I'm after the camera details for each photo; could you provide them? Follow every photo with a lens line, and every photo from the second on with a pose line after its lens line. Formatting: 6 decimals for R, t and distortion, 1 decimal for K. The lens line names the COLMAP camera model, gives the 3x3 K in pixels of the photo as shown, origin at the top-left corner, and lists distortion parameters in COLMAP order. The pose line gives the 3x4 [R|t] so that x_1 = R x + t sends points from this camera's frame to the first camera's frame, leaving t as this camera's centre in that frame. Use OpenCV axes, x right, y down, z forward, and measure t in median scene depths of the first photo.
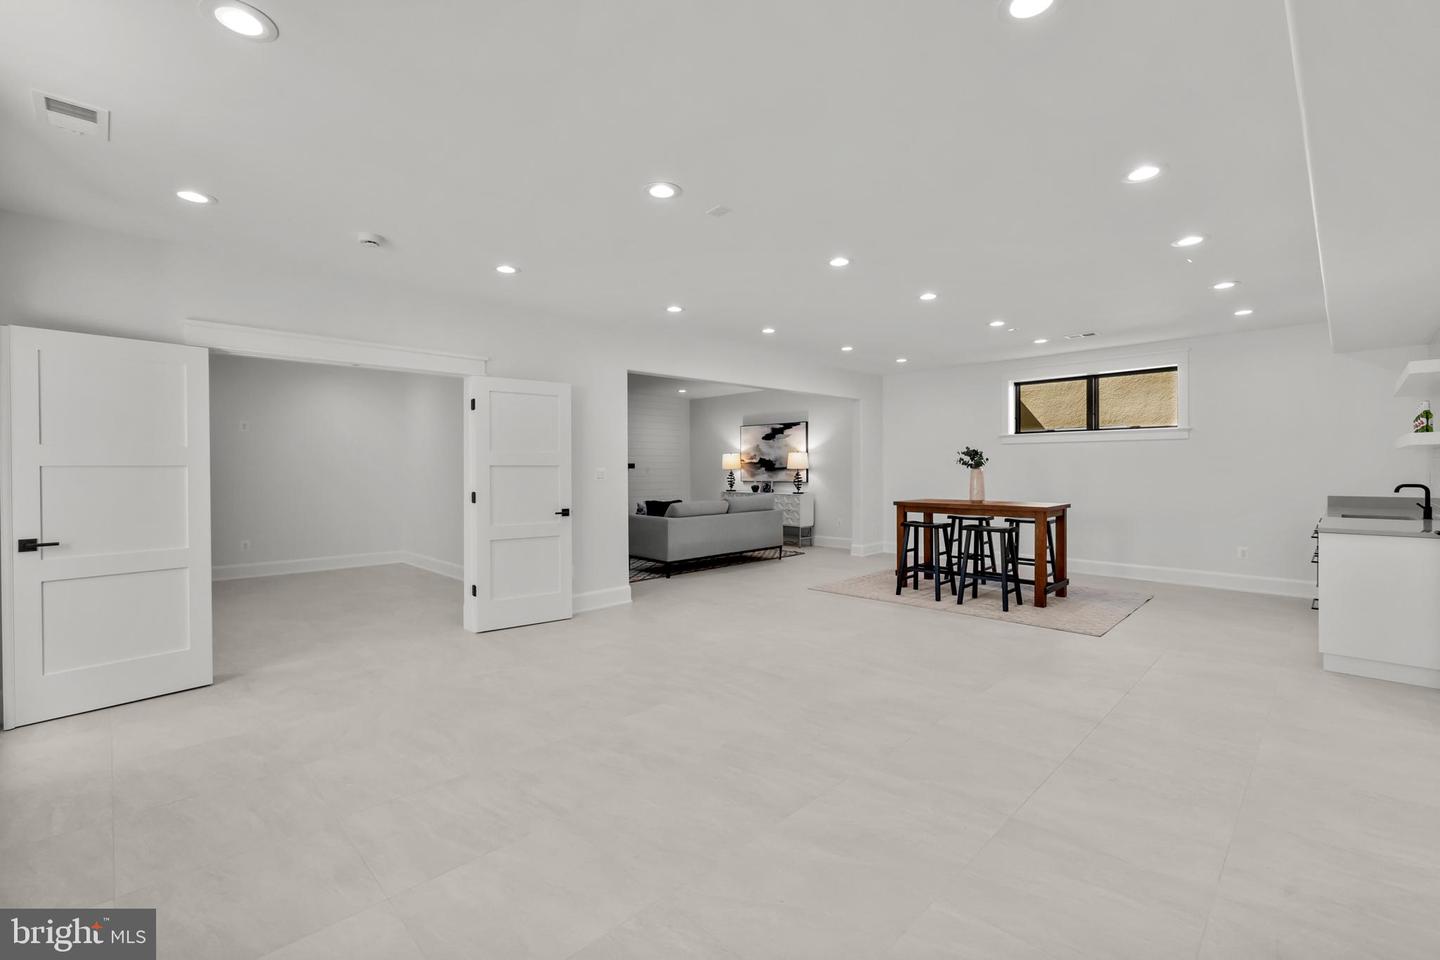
lens RADIAL K [[618.0, 0, 722.0], [0, 618.0, 475.1], [0, 0, 1]] dist [0.006654, -0.000161]
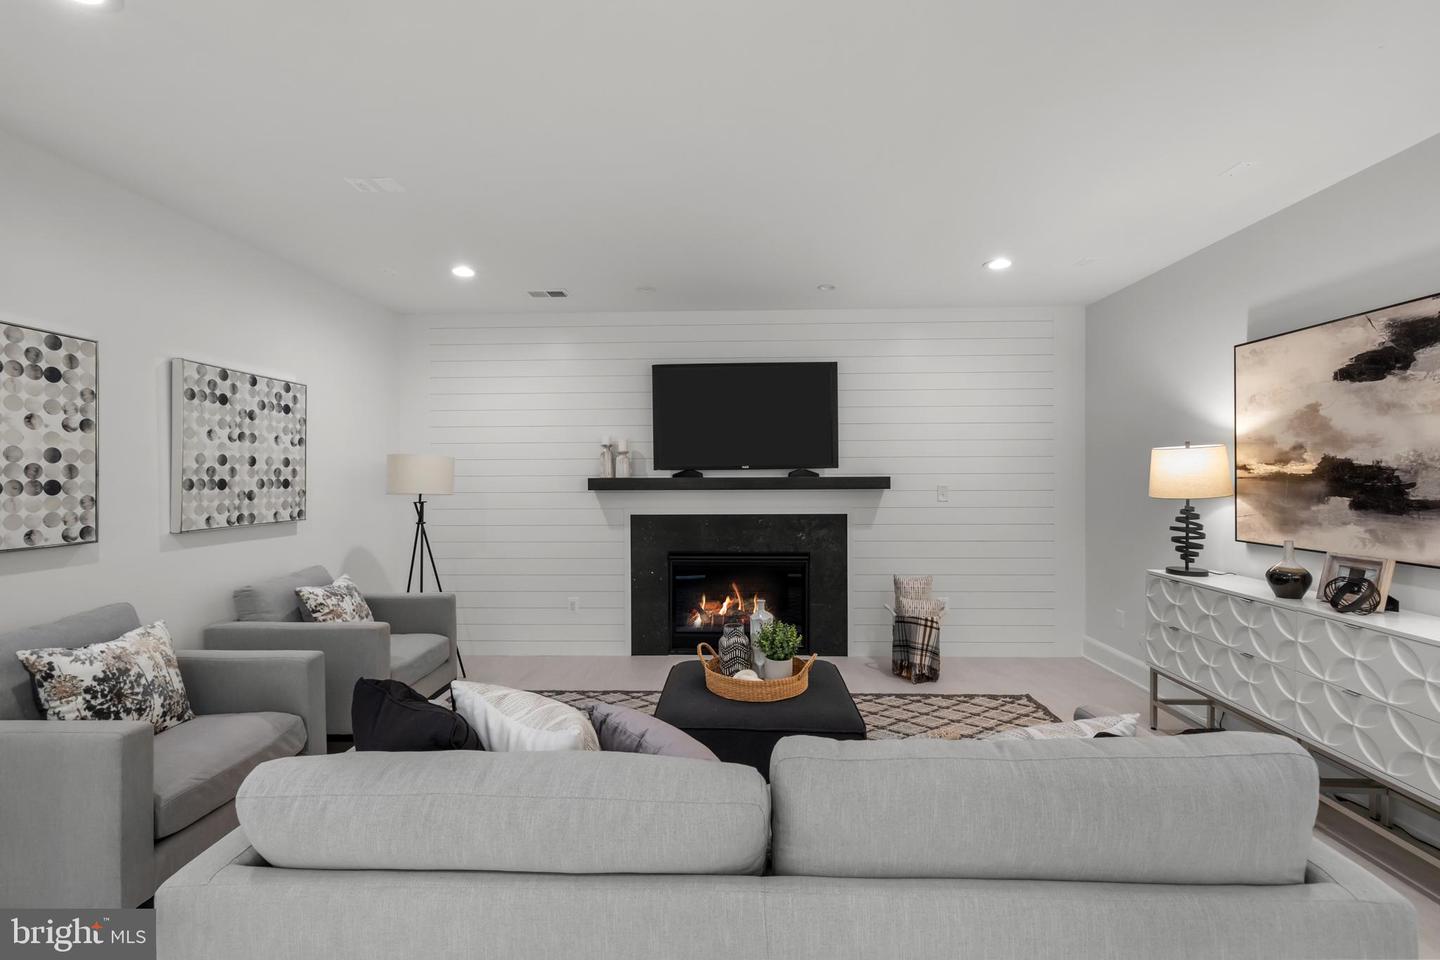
lens RADIAL K [[618.0, 0, 724.7], [0, 618.0, 481.4], [0, 0, 1]] dist [0.006654, -0.000161]
pose [[0.700119, 0.006804, -0.713994, 0.070937], [-0.005770, 0.999976, 0.003872, -0.017629], [0.714003, 0.001409, 0.700141, 0.652844]]
